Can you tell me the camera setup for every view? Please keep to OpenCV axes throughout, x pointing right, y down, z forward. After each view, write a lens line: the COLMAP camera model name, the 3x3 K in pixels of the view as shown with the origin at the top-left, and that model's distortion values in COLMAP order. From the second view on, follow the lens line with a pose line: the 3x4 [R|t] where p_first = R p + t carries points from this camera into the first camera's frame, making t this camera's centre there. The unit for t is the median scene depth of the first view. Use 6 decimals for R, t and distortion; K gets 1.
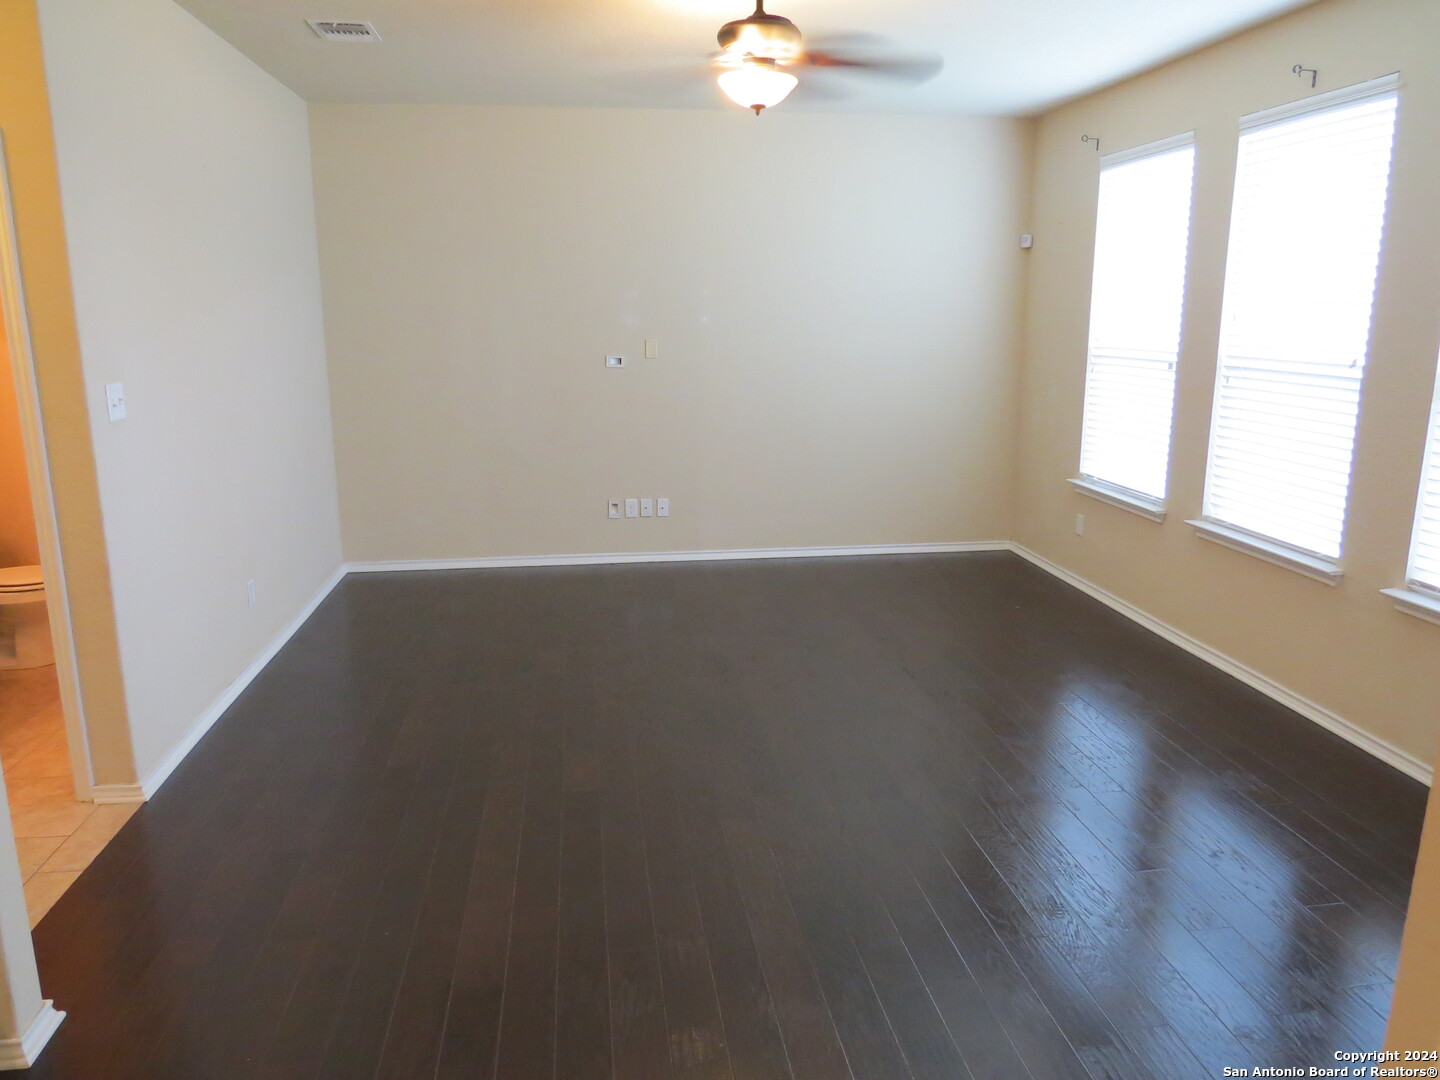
lens RADIAL K [[1026.1, 0, 714.9], [0, 1026.1, 532.4], [0, 0, 1]] dist [-0.019298, 0.005652]
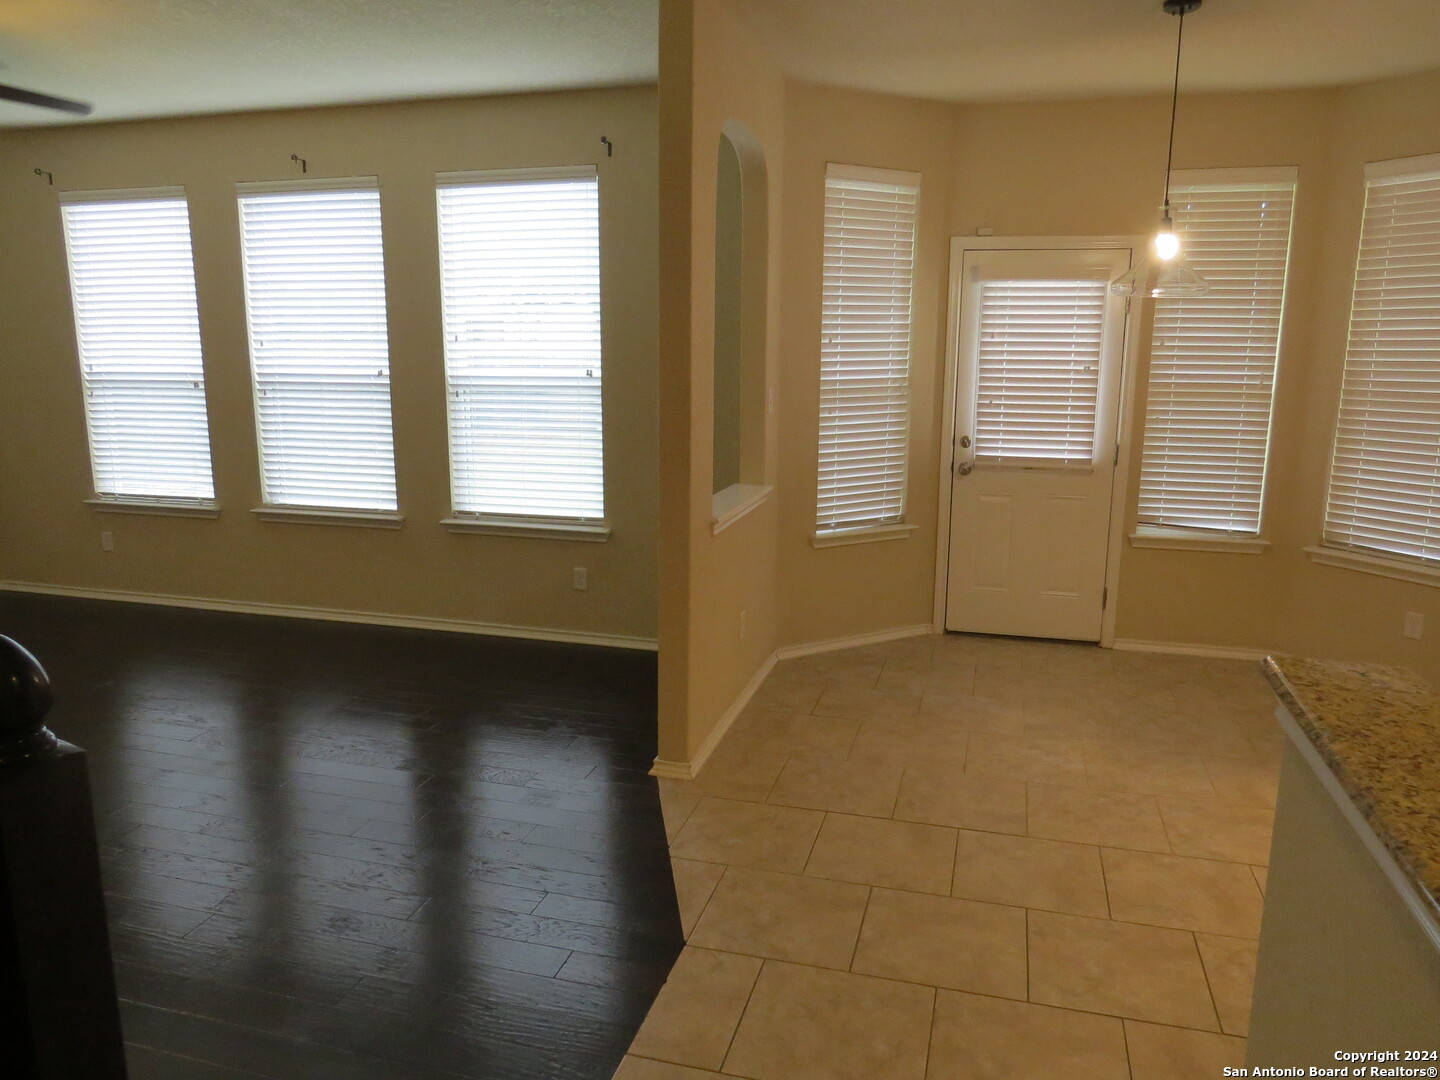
lens RADIAL K [[1029.1, 0, 713.9], [0, 1029.1, 535.7], [0, 0, 1]] dist [-0.024319, 0.008367]
pose [[0.397950, -0.180298, 0.899516, -0.396603], [0.194689, 0.974762, 0.109249, -0.008196], [-0.896511, 0.131650, 0.423009, 0.001617]]
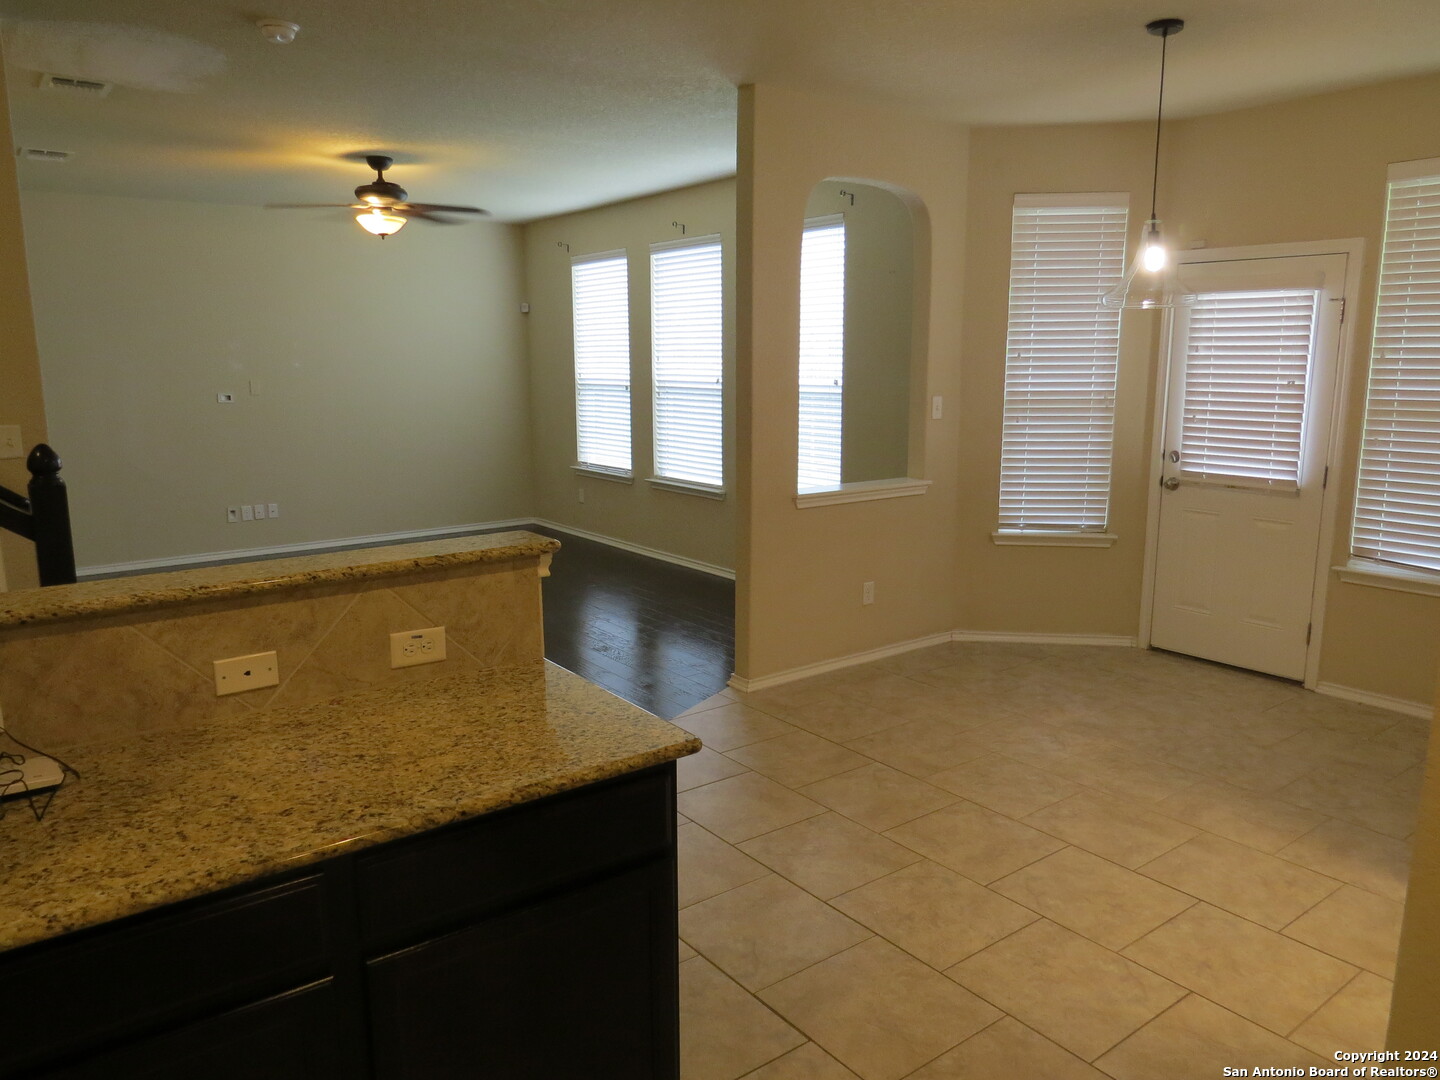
lens RADIAL K [[1026.1, 0, 714.9], [0, 1026.1, 532.4], [0, 0, 1]] dist [-0.019298, 0.005652]
pose [[0.873849, -0.089225, 0.477940, -0.235051], [0.109898, 0.993824, -0.015400, 0.107166], [-0.473614, 0.065982, 0.878257, -0.492067]]
